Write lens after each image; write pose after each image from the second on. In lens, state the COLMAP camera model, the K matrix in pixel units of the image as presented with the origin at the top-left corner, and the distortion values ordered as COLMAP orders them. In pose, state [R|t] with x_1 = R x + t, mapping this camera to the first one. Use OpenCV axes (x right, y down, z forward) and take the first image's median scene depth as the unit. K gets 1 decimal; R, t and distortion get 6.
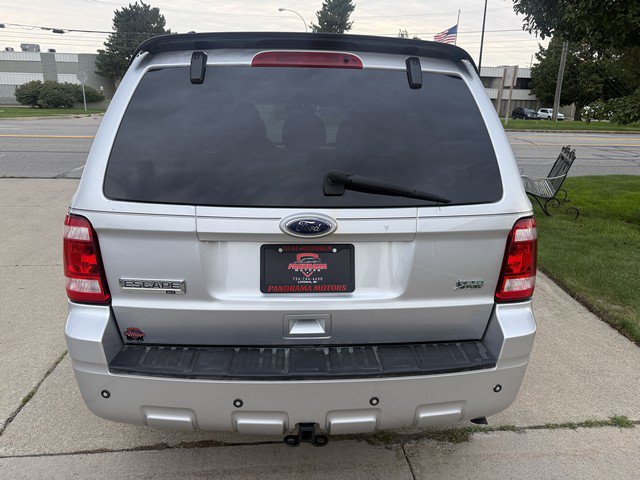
lens RADIAL K [[452.1, 0, 318.2], [0, 452.1, 242.9], [0, 0, 1]] dist [0.020492, -0.020390]
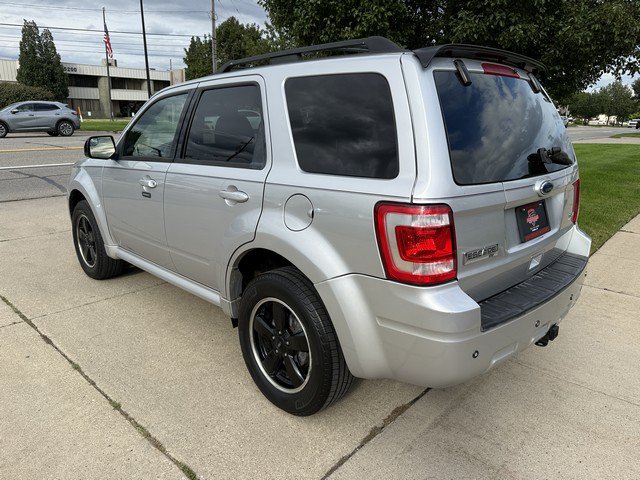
lens RADIAL K [[452.1, 0, 318.9], [0, 452.1, 242.6], [0, 0, 1]] dist [0.020492, -0.020390]
pose [[0.747365, -0.192283, 0.635981, -1.377651], [0.195312, 0.978496, 0.066322, -0.093208], [-0.635058, 0.074648, 0.768849, 0.334955]]
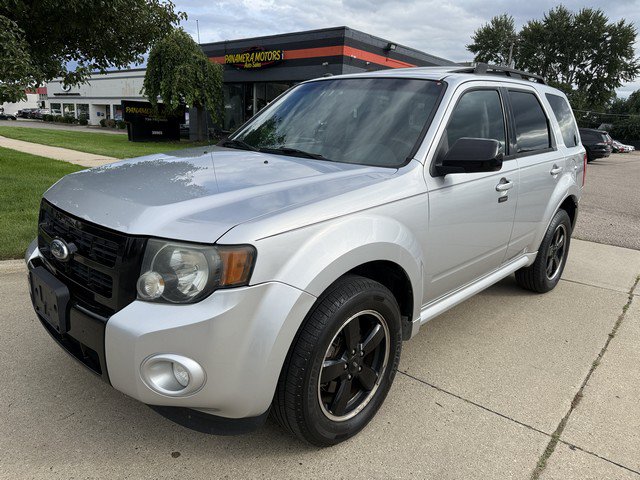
lens RADIAL K [[452.1, 0, 319.7], [0, 452.1, 243.5], [0, 0, 1]] dist [0.020492, -0.020390]
pose [[-0.689239, -0.245817, 0.681560, -1.410033], [0.144409, 0.875205, 0.461695, -1.085789], [-0.709997, 0.416641, -0.567727, 3.878509]]
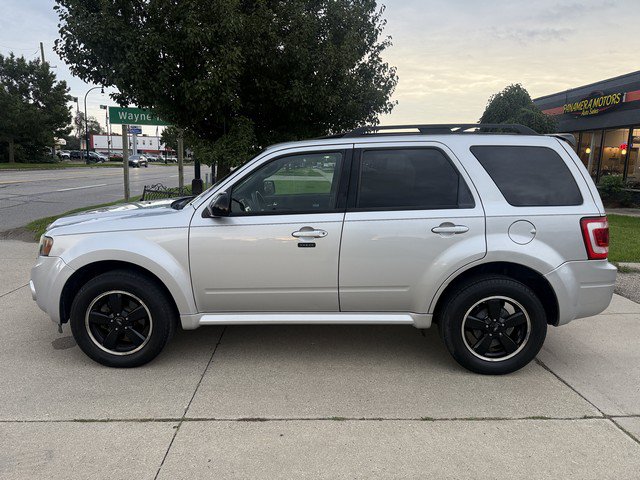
lens RADIAL K [[452.1, 0, 310.9], [0, 452.1, 243.4], [0, 0, 1]] dist [0.020492, -0.020390]
pose [[0.074957, -0.203045, 0.976296, -2.626550], [0.274062, 0.945543, 0.175608, -0.664510], [-0.958786, 0.254403, 0.126522, 2.003397]]
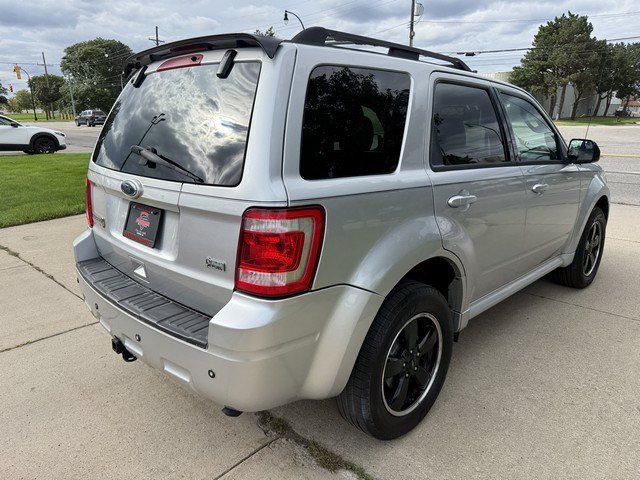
lens RADIAL K [[452.1, 0, 319.9], [0, 452.1, 240.2], [0, 0, 1]] dist [0.020492, -0.020390]
pose [[0.685194, 0.173298, -0.707444, 1.193993], [-0.198660, 0.978922, 0.047389, -0.057054], [0.700745, 0.108071, 0.705179, 0.430379]]
